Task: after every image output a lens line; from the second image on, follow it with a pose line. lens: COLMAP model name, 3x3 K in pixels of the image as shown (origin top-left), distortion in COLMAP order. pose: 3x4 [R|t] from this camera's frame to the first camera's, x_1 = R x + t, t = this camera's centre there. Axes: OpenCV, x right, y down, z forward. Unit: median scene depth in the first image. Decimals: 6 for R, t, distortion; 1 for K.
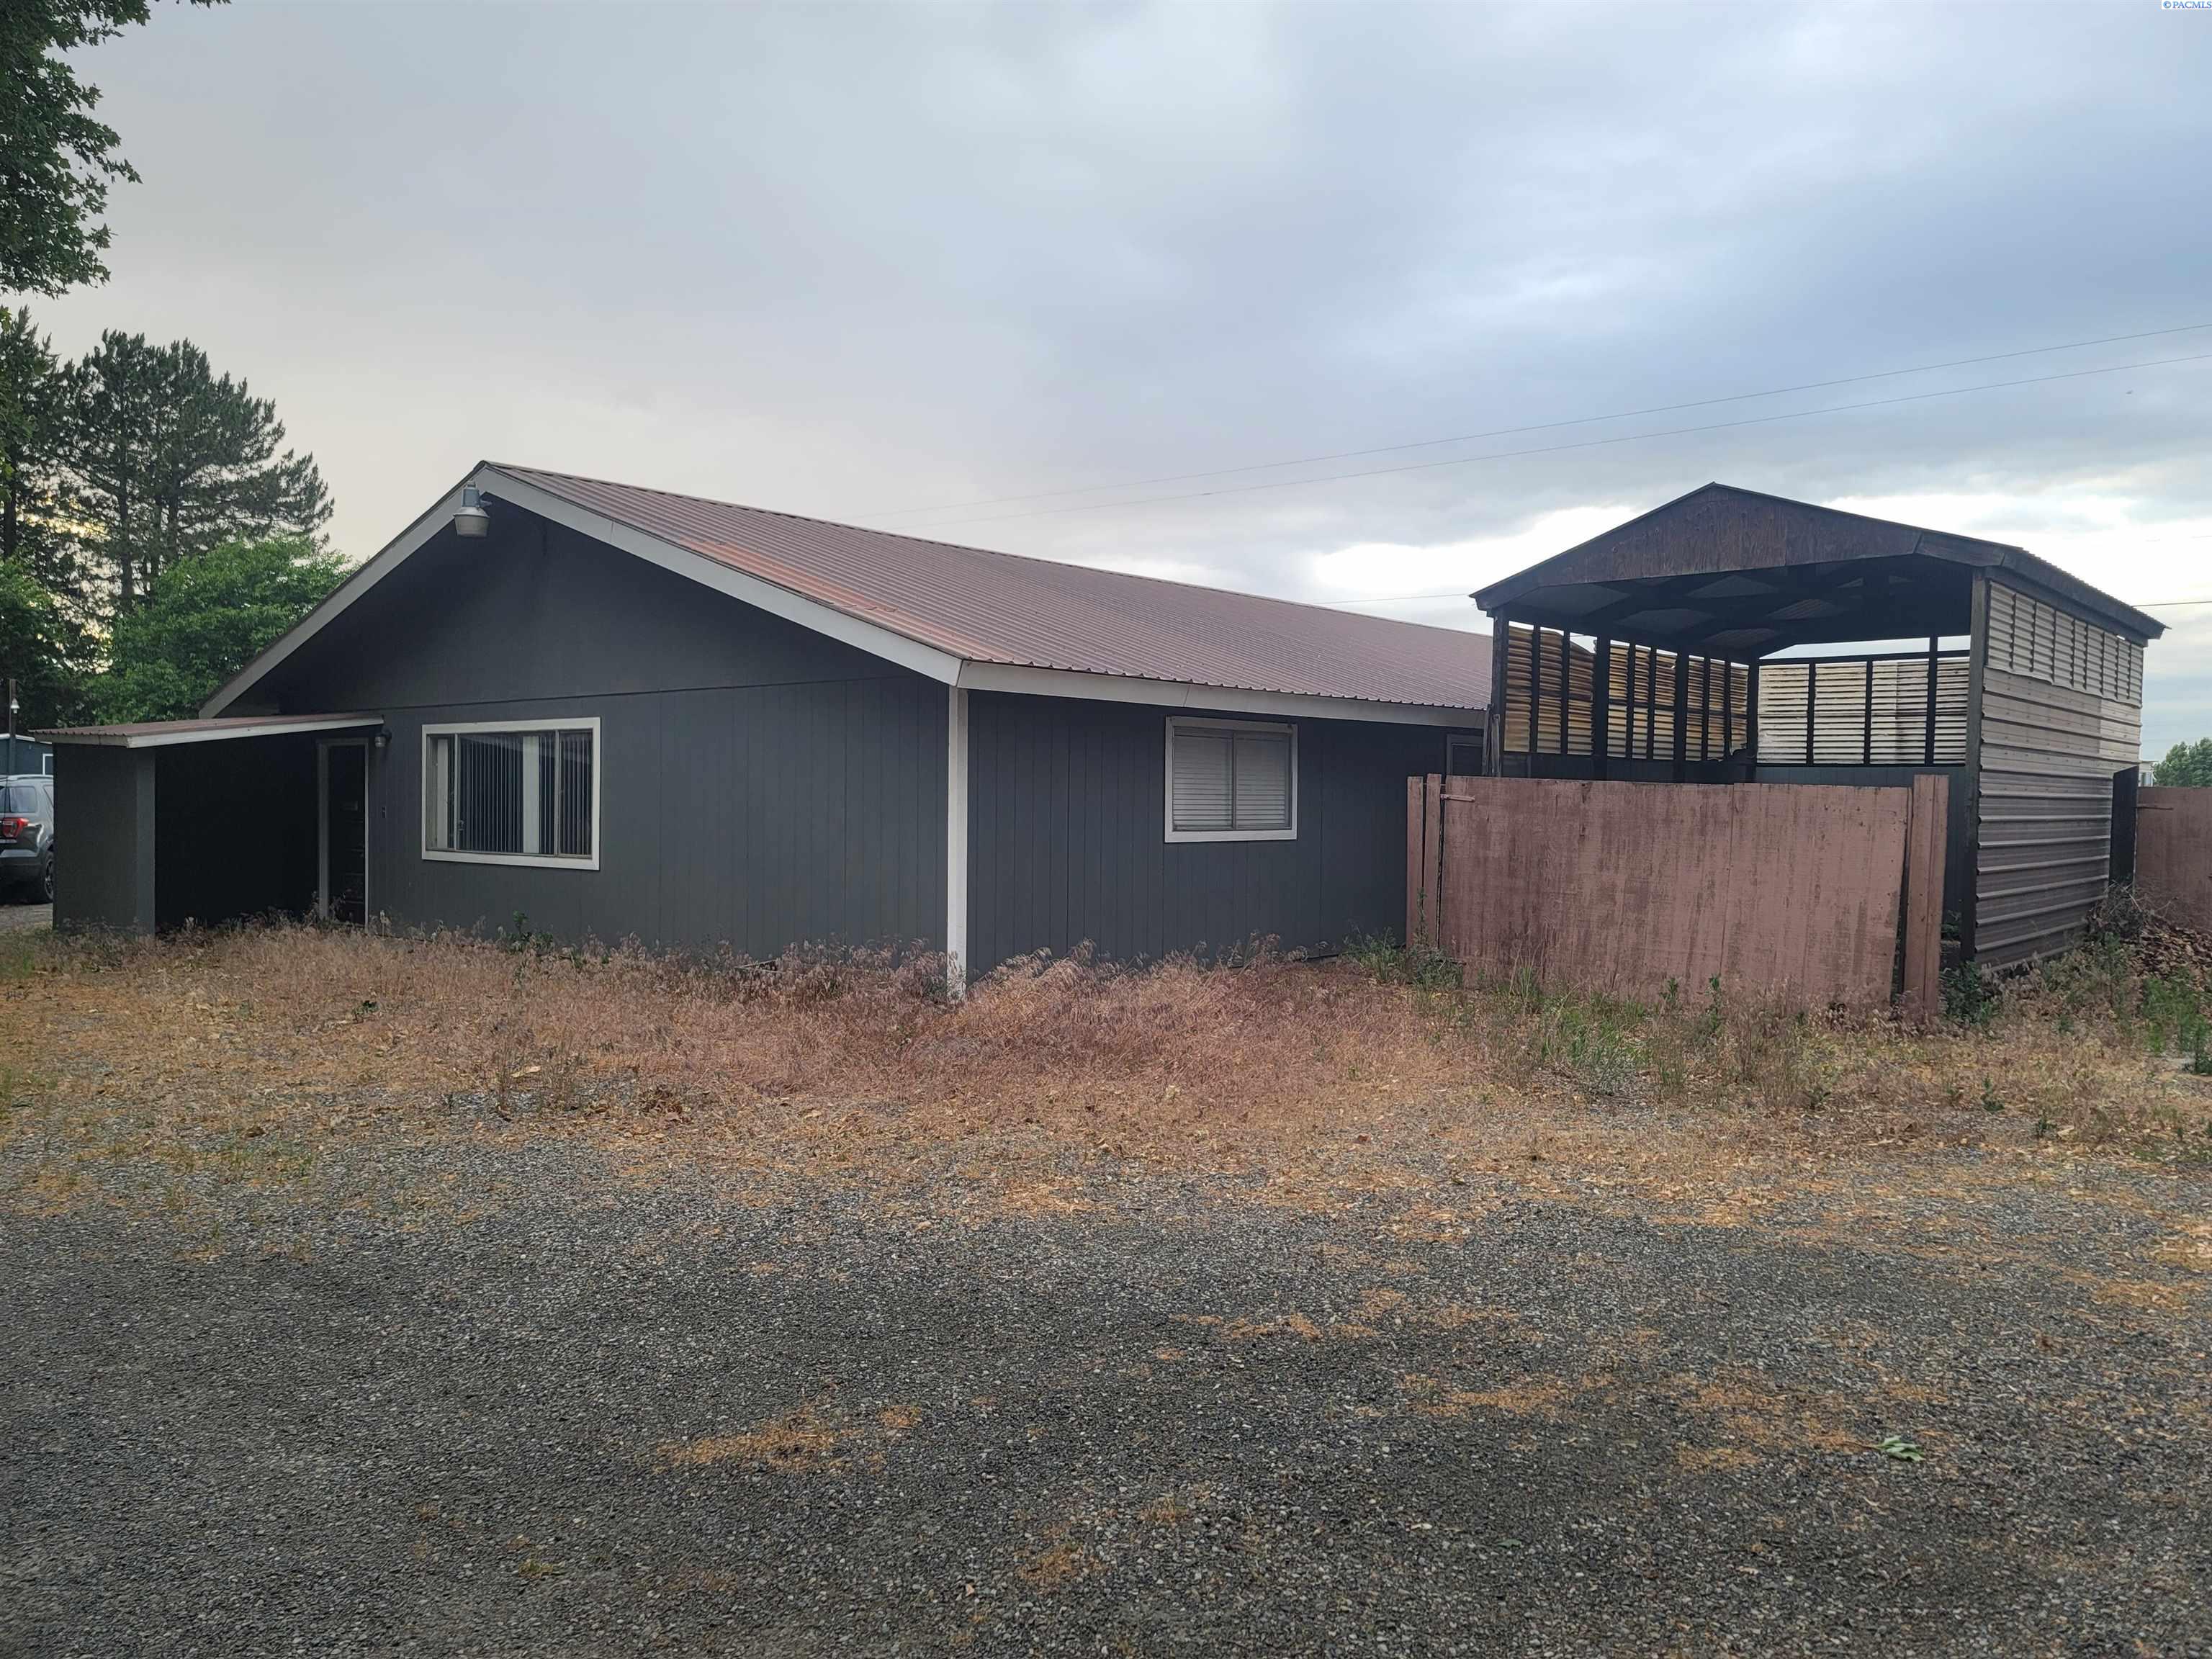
lens RADIAL K [[1607.6, 0, 1114.0], [0, 1607.6, 819.1], [0, 0, 1]] dist [0.057596, -0.001465]
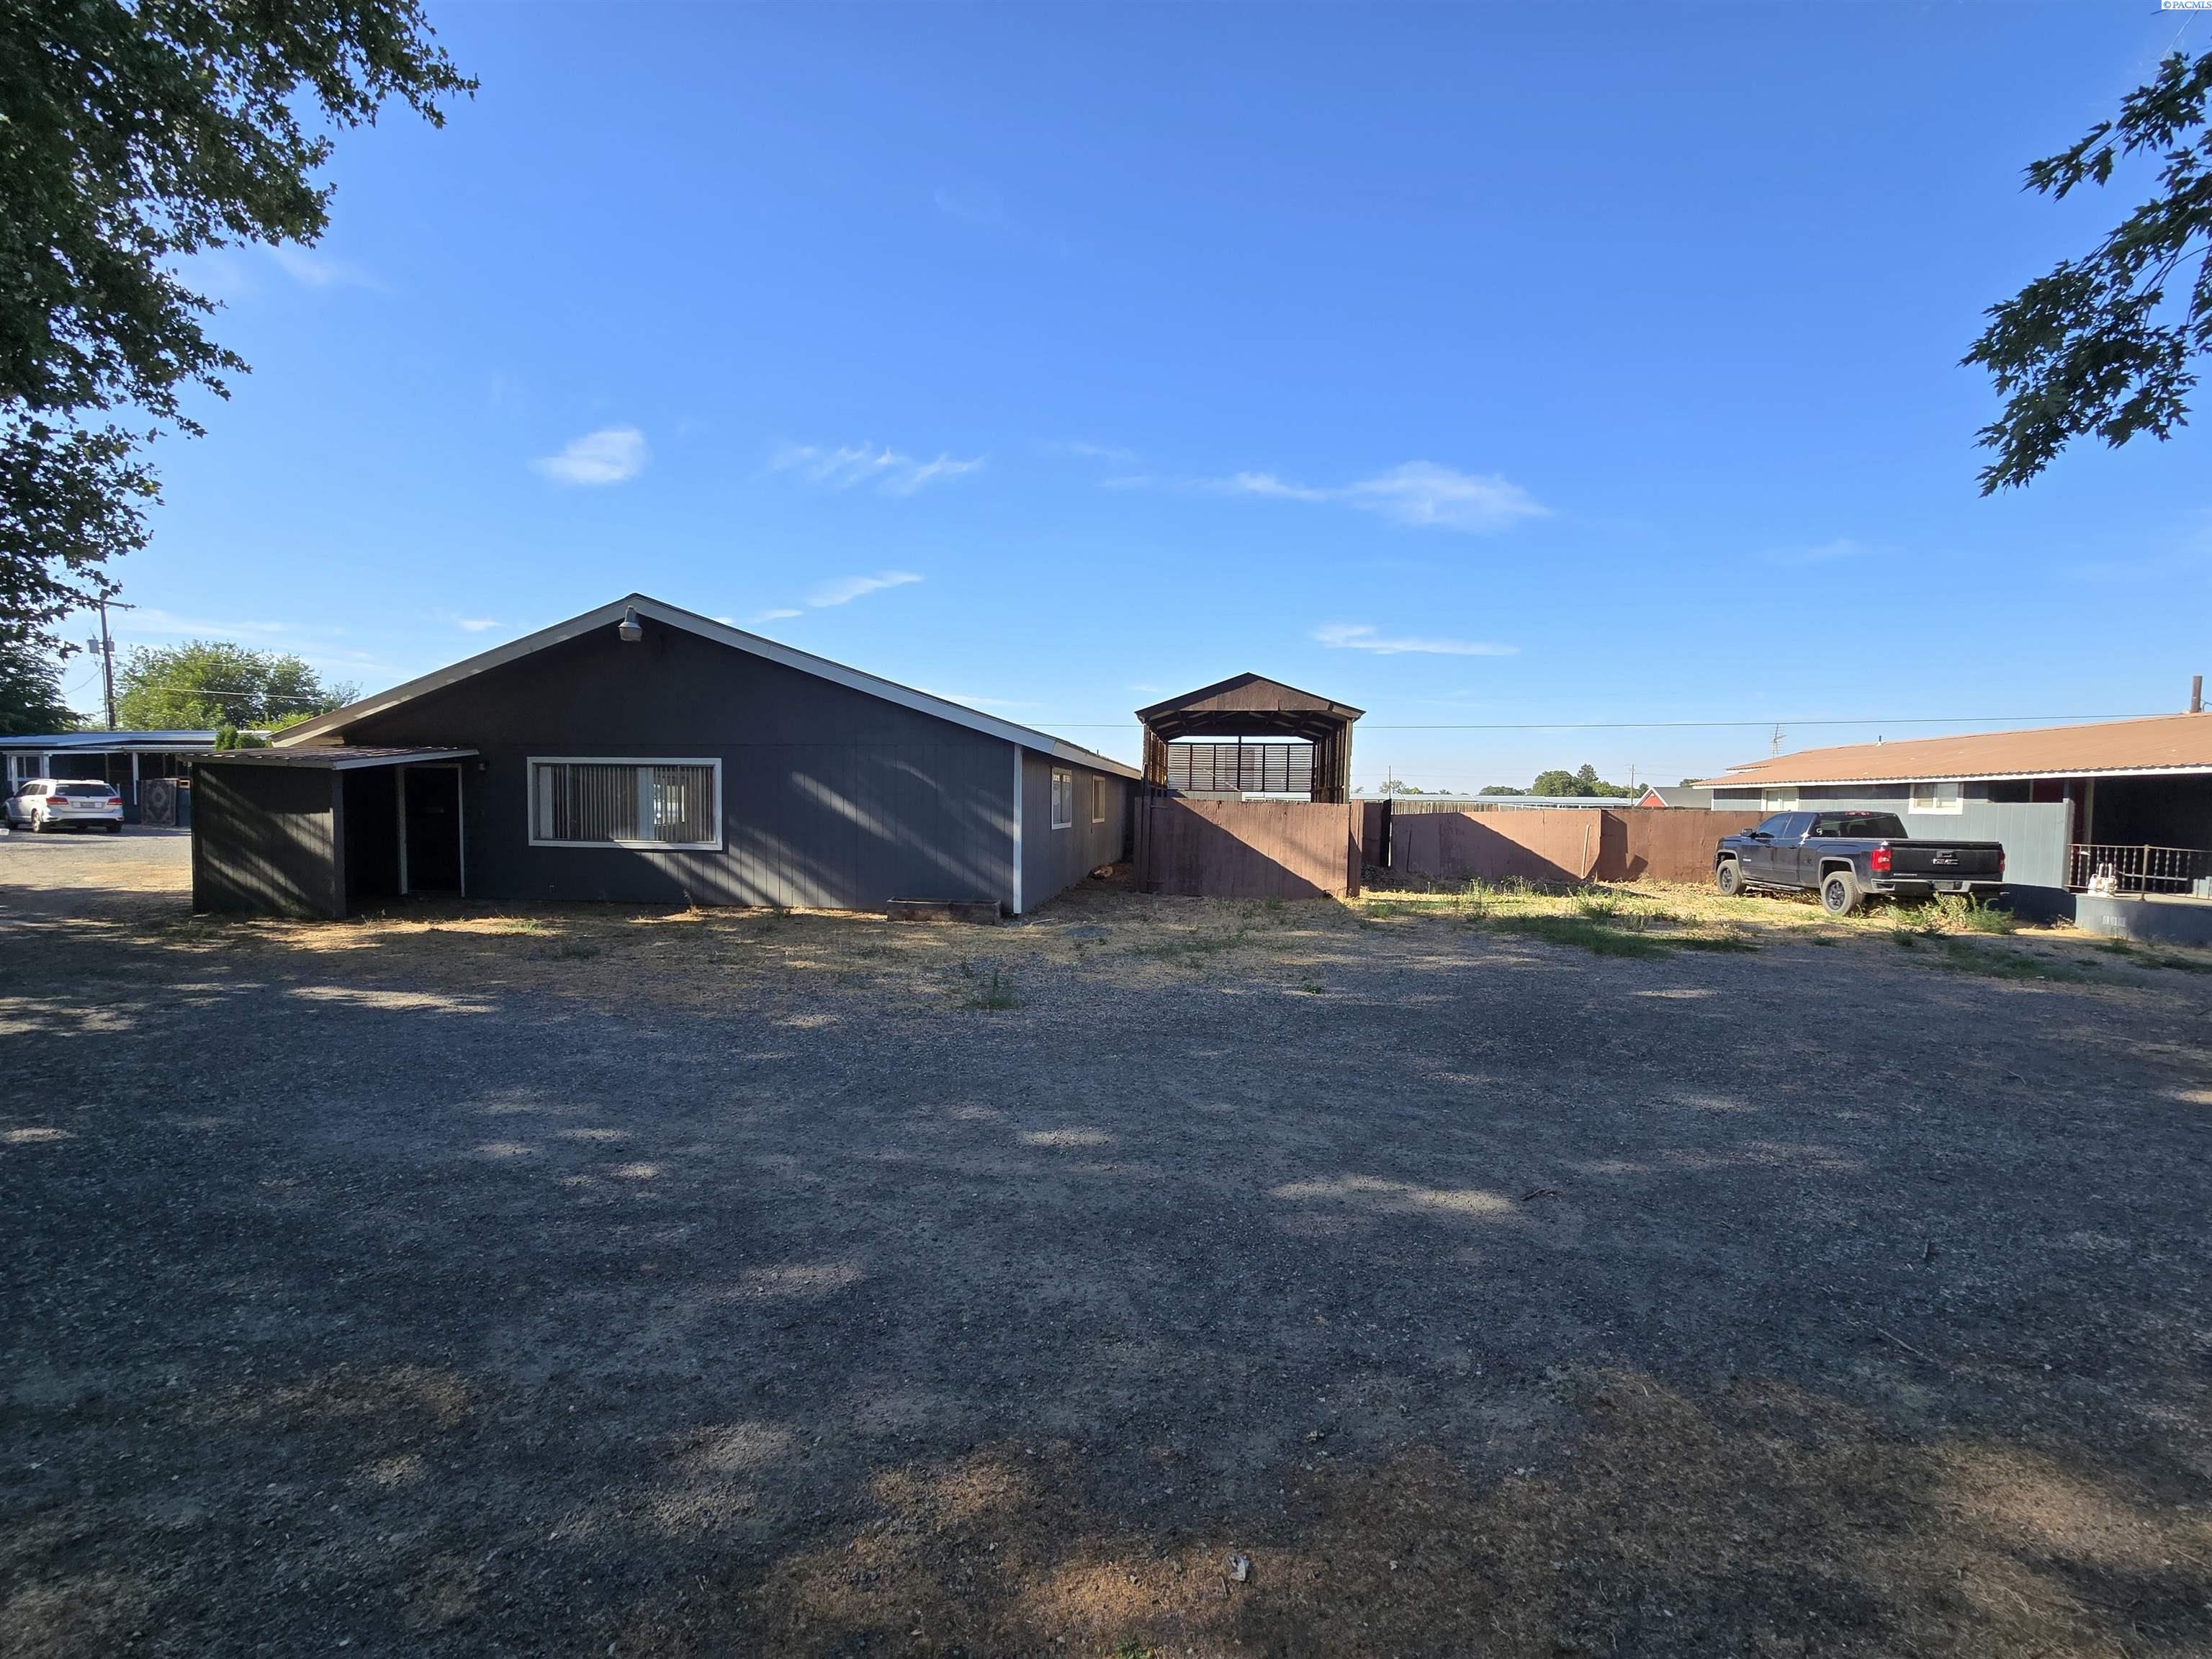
lens RADIAL K [[905.1, 0, 1093.1], [0, 905.1, 861.8], [0, 0, 1]] dist [-0.000426, 0.000155]
pose [[0.842392, -0.032375, 0.537892, -0.472646], [0.001256, 0.998309, 0.058120, -0.009681], [-0.538864, -0.048285, 0.841008, 0.014998]]
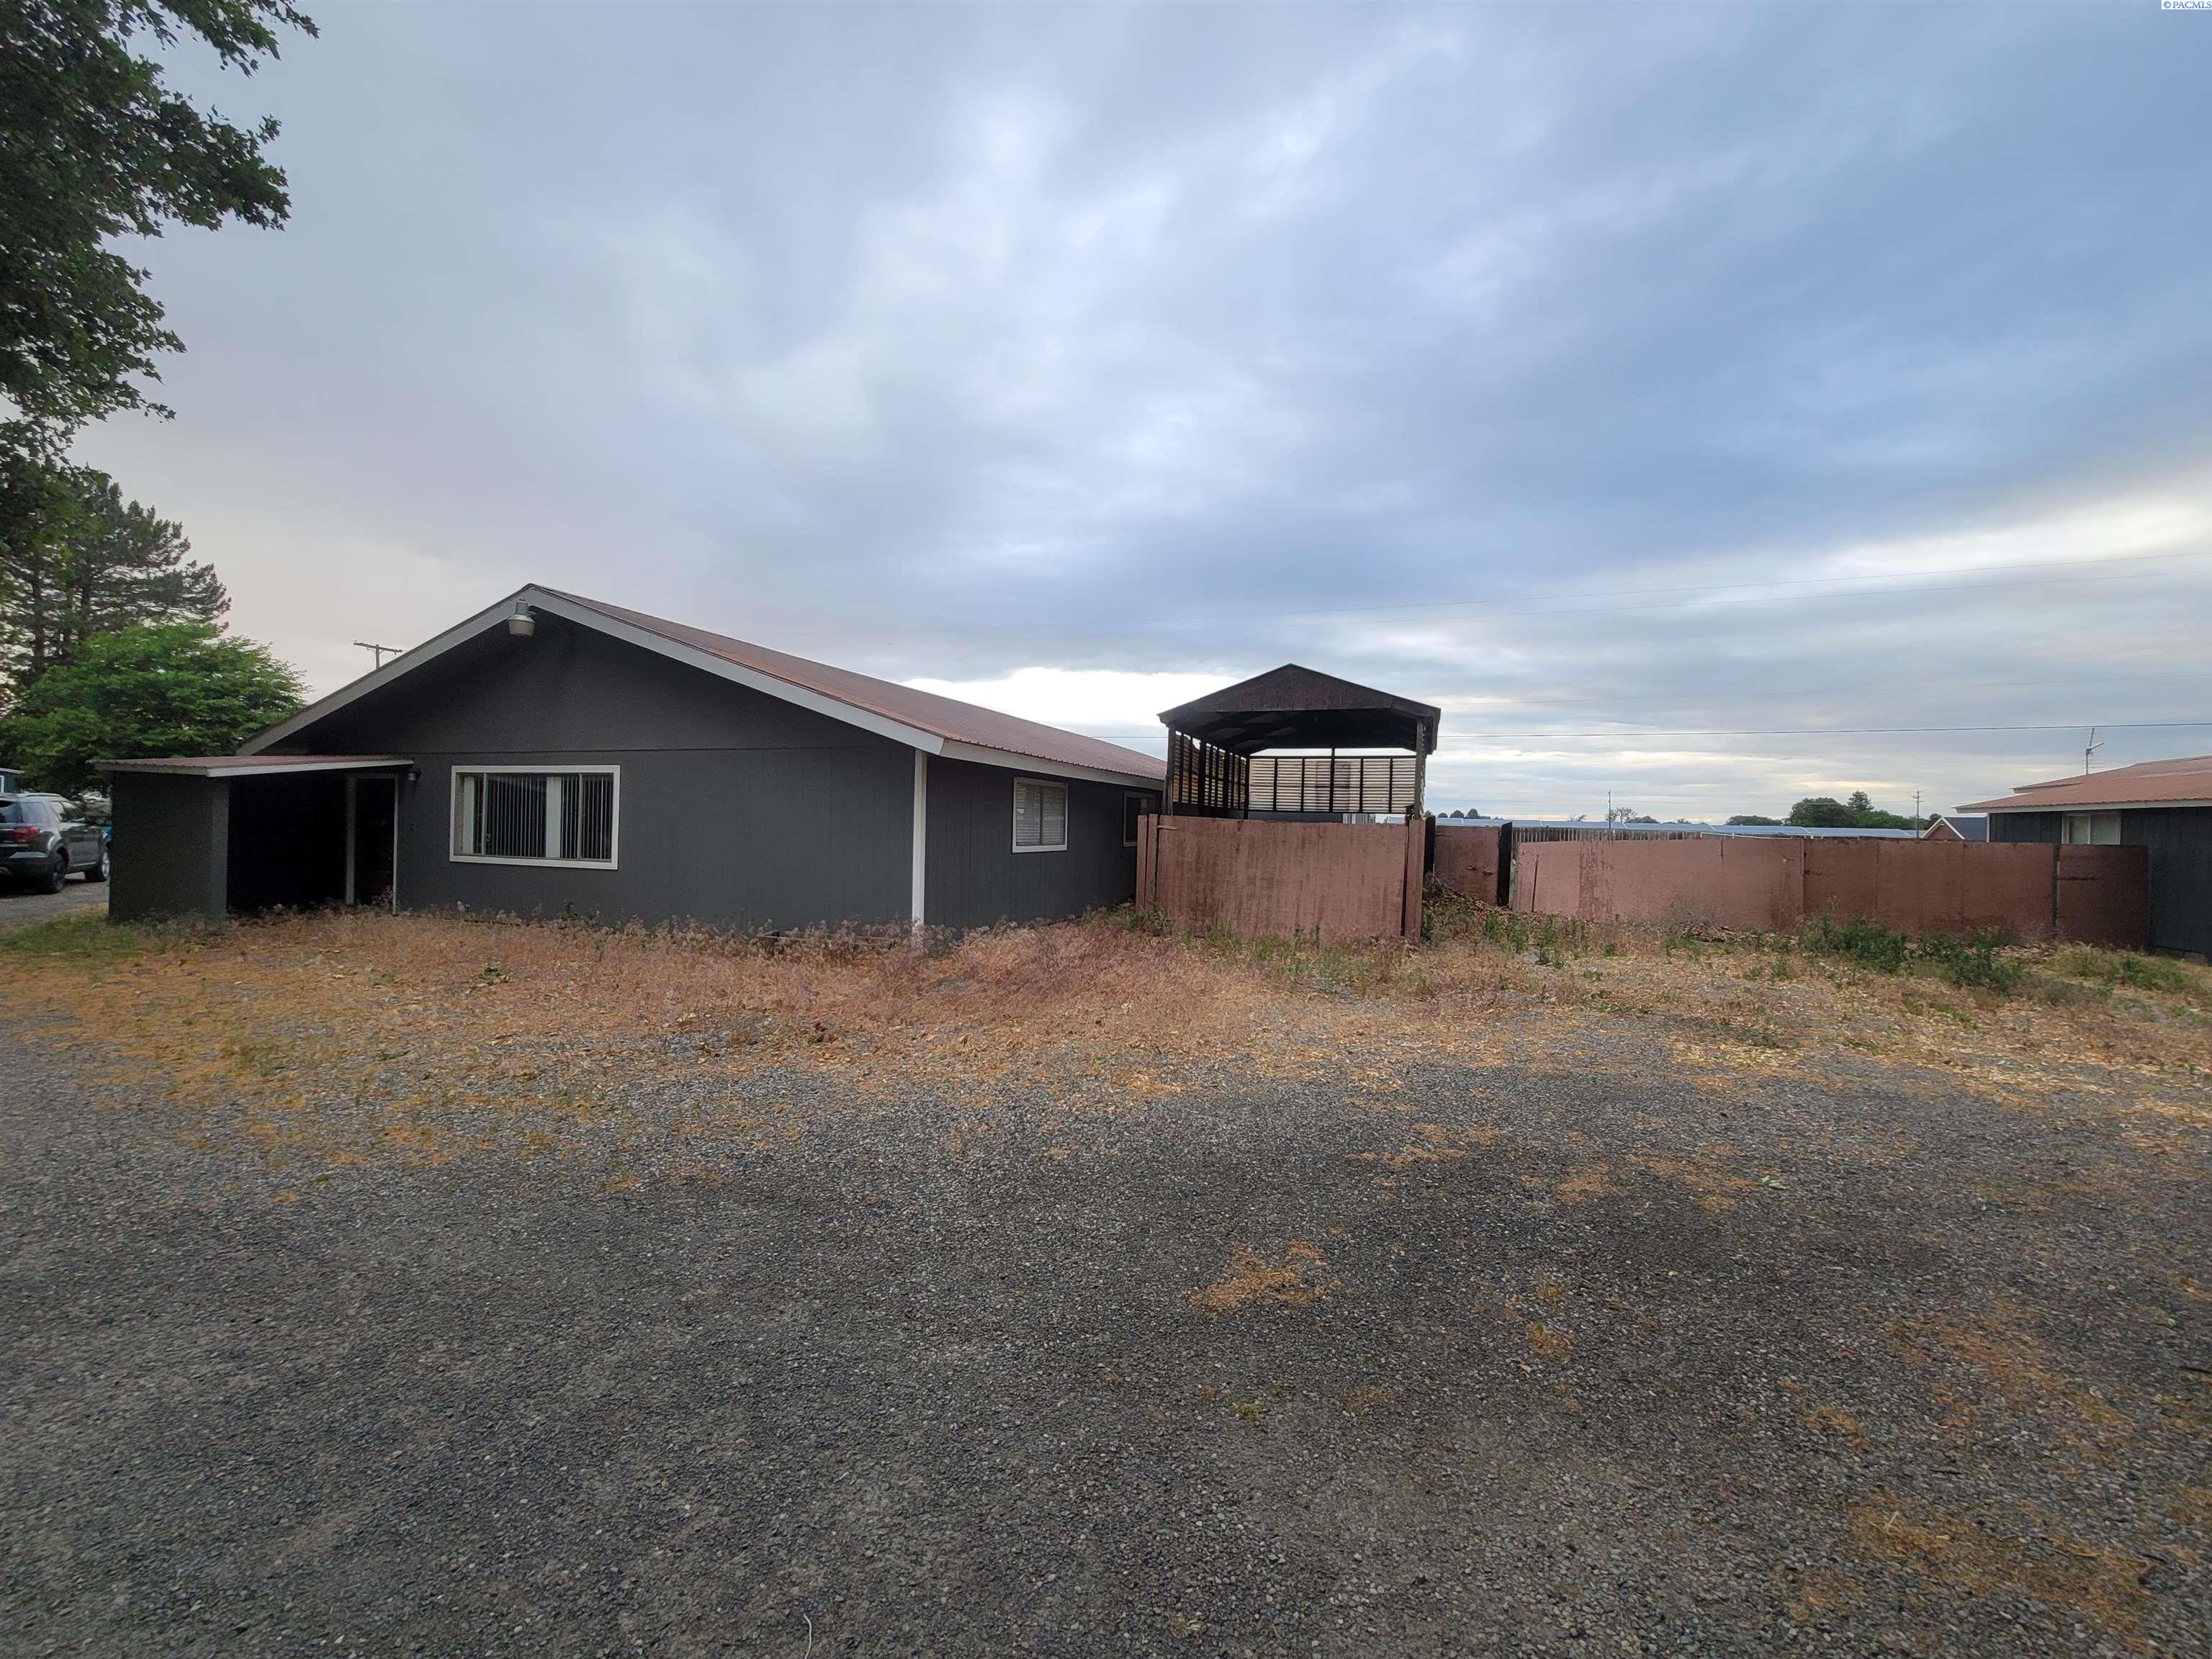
lens RADIAL K [[893.4, 0, 1102.9], [0, 893.4, 835.9], [0, 0, 1]] dist [-0.001610, 0.000216]
pose [[0.936894, 0.008475, 0.349511, -0.181147], [-0.009862, 0.999949, 0.002189, -0.005058], [-0.349475, -0.005498, 0.936930, 0.087095]]
